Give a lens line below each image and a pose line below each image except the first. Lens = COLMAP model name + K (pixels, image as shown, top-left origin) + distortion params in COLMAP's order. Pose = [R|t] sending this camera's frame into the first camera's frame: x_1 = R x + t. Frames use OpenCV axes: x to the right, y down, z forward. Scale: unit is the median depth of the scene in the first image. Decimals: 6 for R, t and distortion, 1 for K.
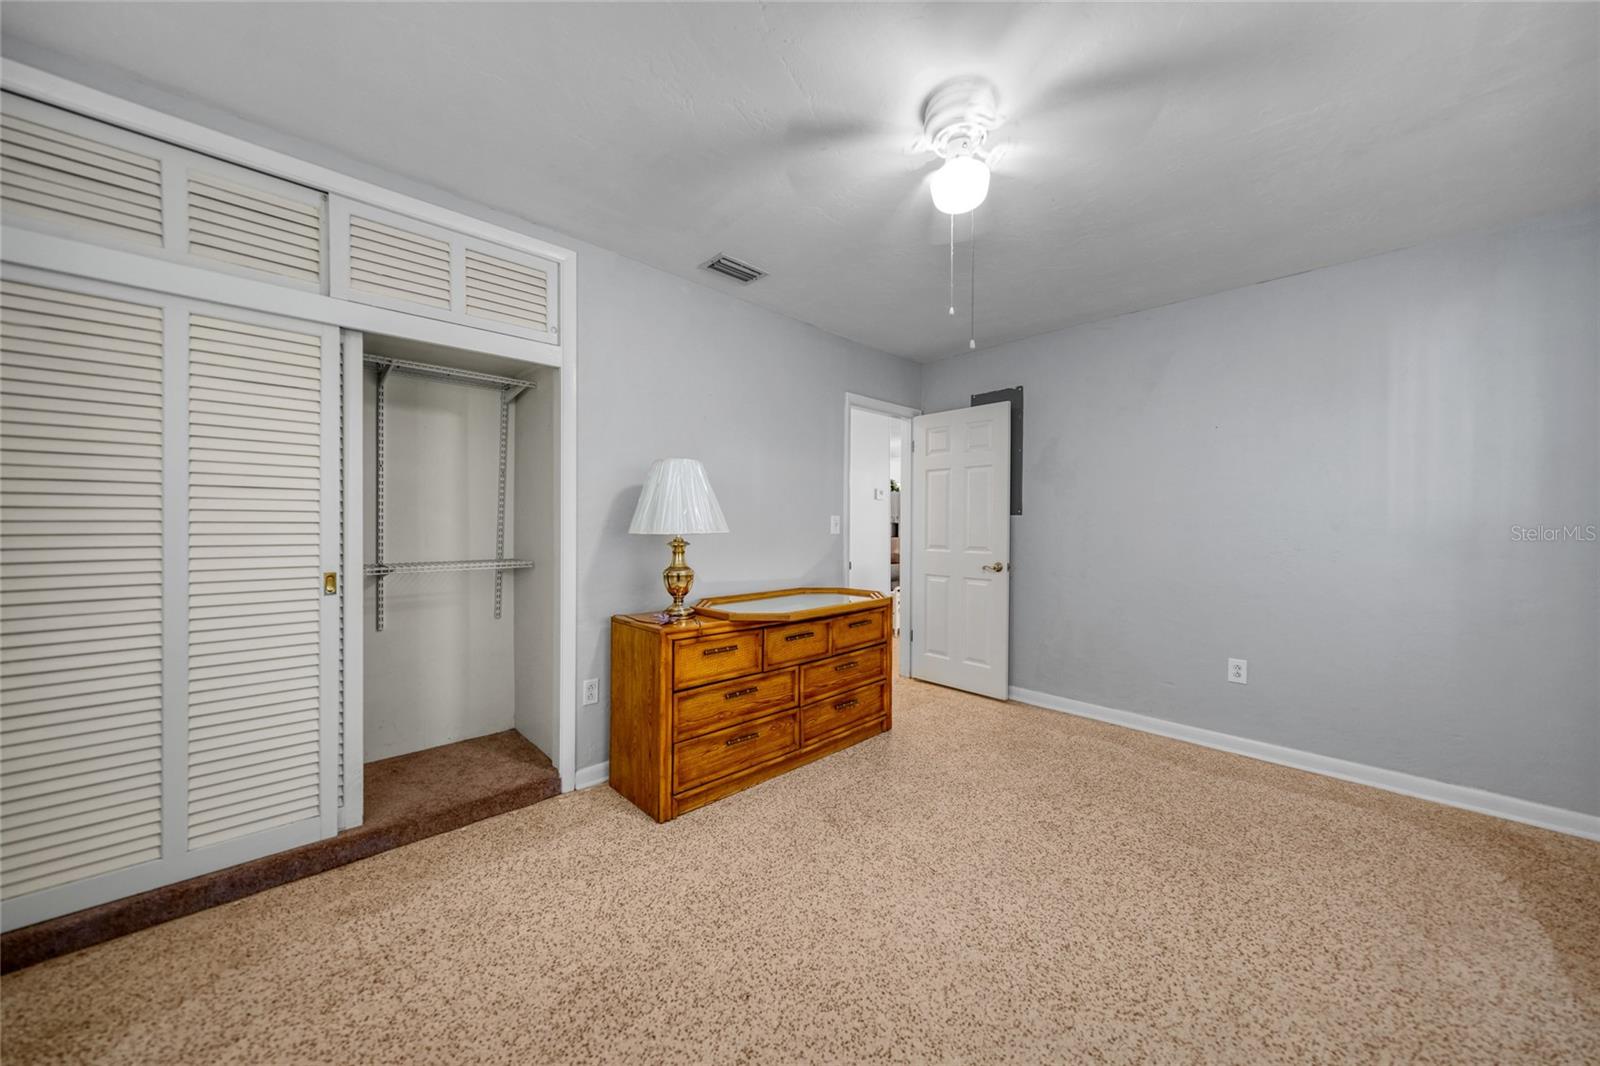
lens RADIAL K [[546.7, 0, 801.2], [0, 546.7, 516.0], [0, 0, 1]] dist [-0.000569, 0.000016]
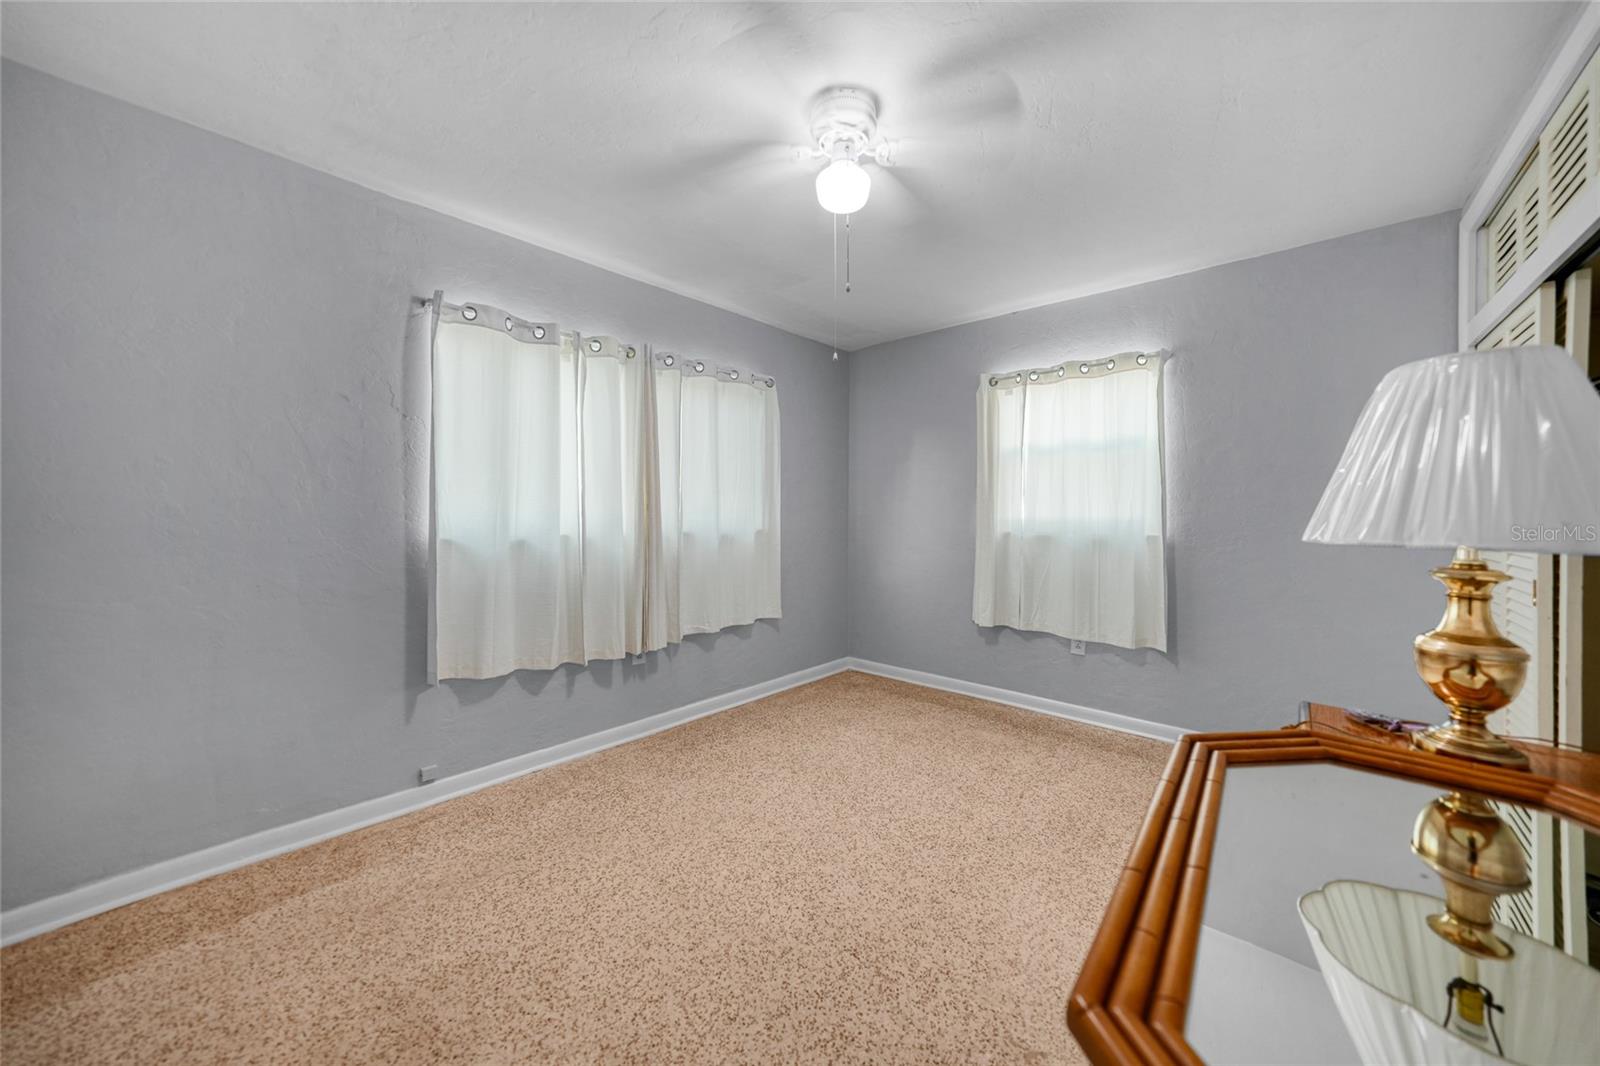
lens RADIAL K [[546.7, 0, 801.2], [0, 546.7, 516.0], [0, 0, 1]] dist [-0.000569, 0.000016]
pose [[-0.997093, -0.008802, -0.075683, 0.425879], [-0.008553, 0.999957, -0.003609, 0.022274], [0.075711, -0.002951, -0.997125, 1.974045]]
